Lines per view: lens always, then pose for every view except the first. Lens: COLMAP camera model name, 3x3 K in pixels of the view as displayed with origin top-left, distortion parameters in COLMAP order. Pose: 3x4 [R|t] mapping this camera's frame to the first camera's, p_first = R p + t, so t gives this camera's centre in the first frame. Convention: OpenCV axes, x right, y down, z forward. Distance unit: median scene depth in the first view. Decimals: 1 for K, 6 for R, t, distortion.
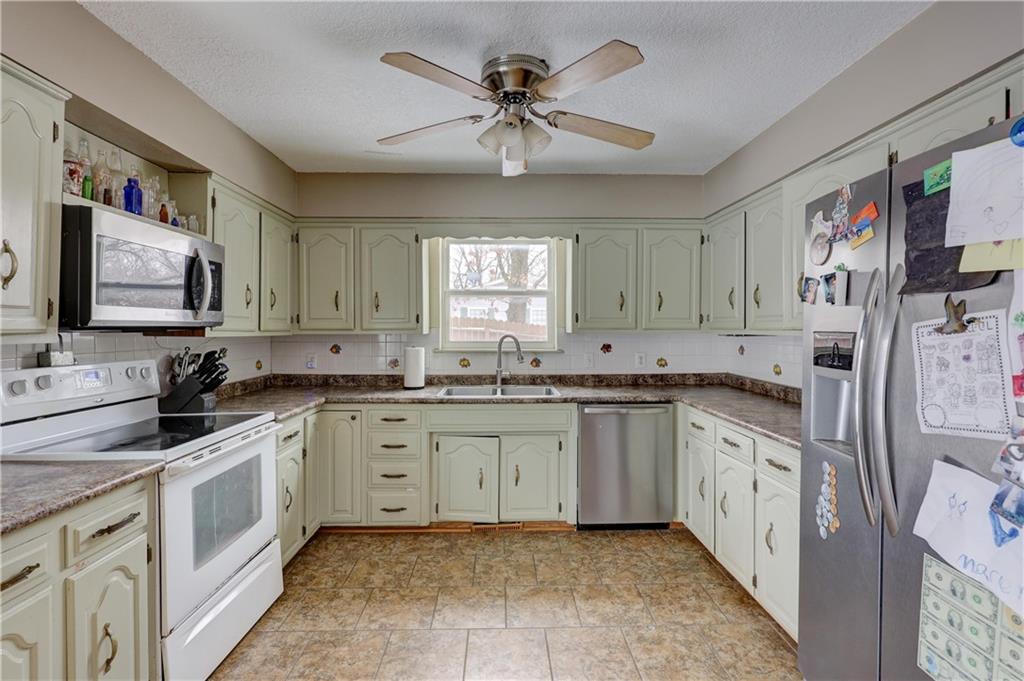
lens RADIAL K [[470.5, 0, 516.1], [0, 470.5, 335.5], [0, 0, 1]] dist [0.000617, 0.000308]
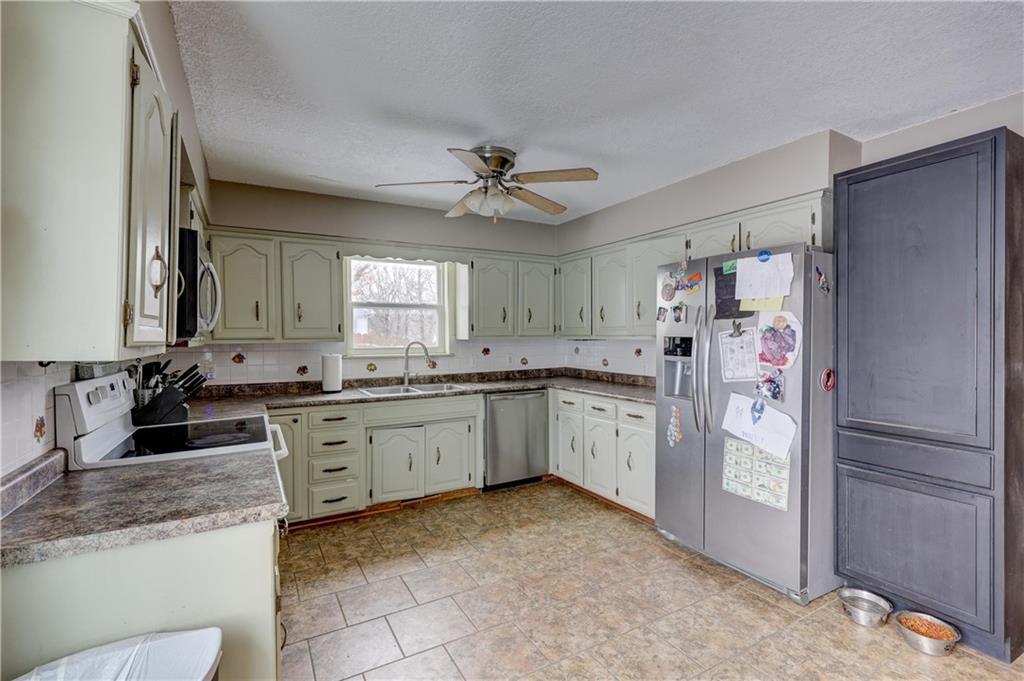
lens RADIAL K [[463.3, 0, 525.1], [0, 463.3, 346.1], [0, 0, 1]] dist [0.000653, 0.000168]
pose [[0.876566, -0.018024, 0.480945, -0.457052], [0.014132, 0.999832, 0.011713, -0.000507], [-0.481075, -0.003470, 0.876673, -0.208130]]
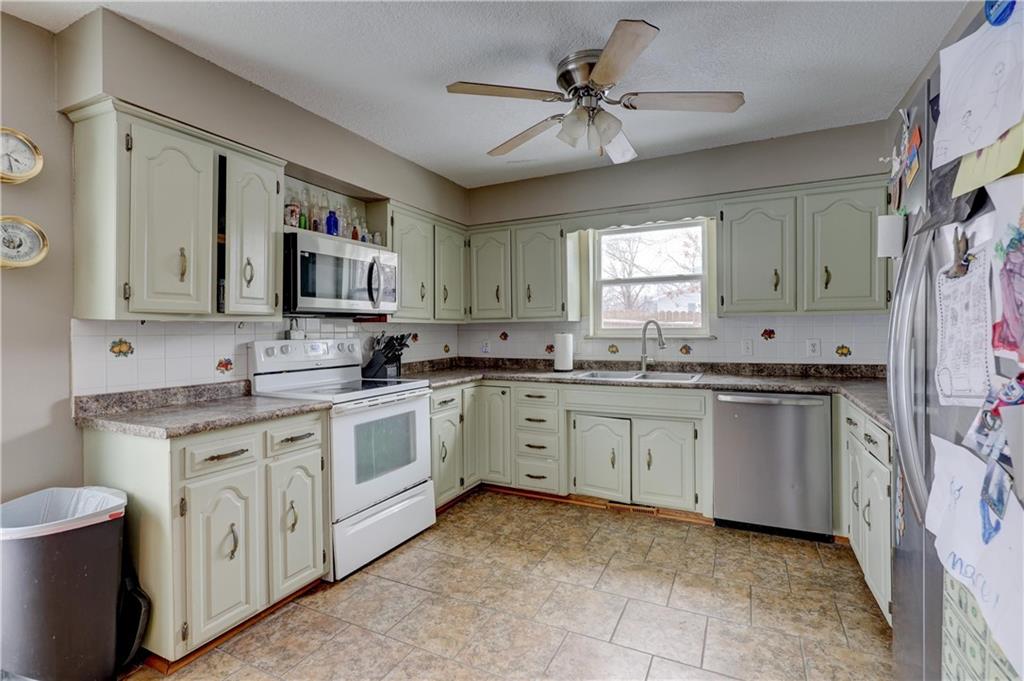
lens RADIAL K [[472.8, 0, 526.8], [0, 472.8, 335.1], [0, 0, 1]] dist [0.000675, 0.000019]
pose [[0.890217, -0.005439, -0.455505, 0.278619], [0.005550, 0.999984, -0.001094, 0.039213], [0.455503, -0.001554, 0.890233, -0.016728]]
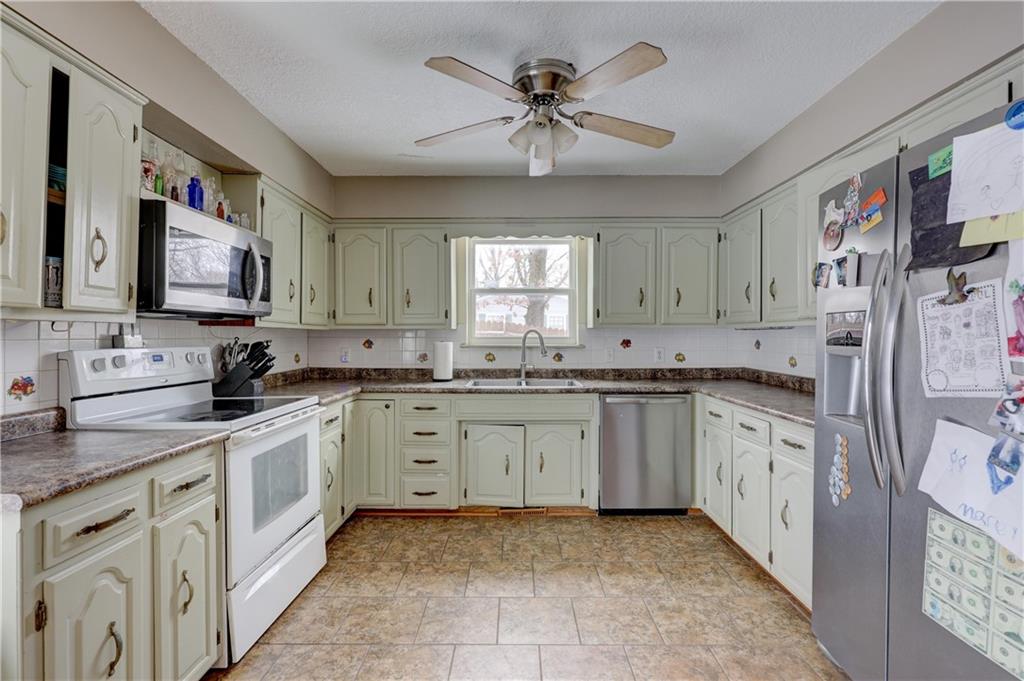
lens RADIAL K [[463.9, 0, 520.6], [0, 463.9, 343.0], [0, 0, 1]] dist [0.000185, 0.000359]
pose [[0.999688, -0.000159, -0.024997, -0.022485], [0.000157, 1.000000, -0.000093, 0.037484], [0.024997, 0.000089, 0.999688, -0.044094]]
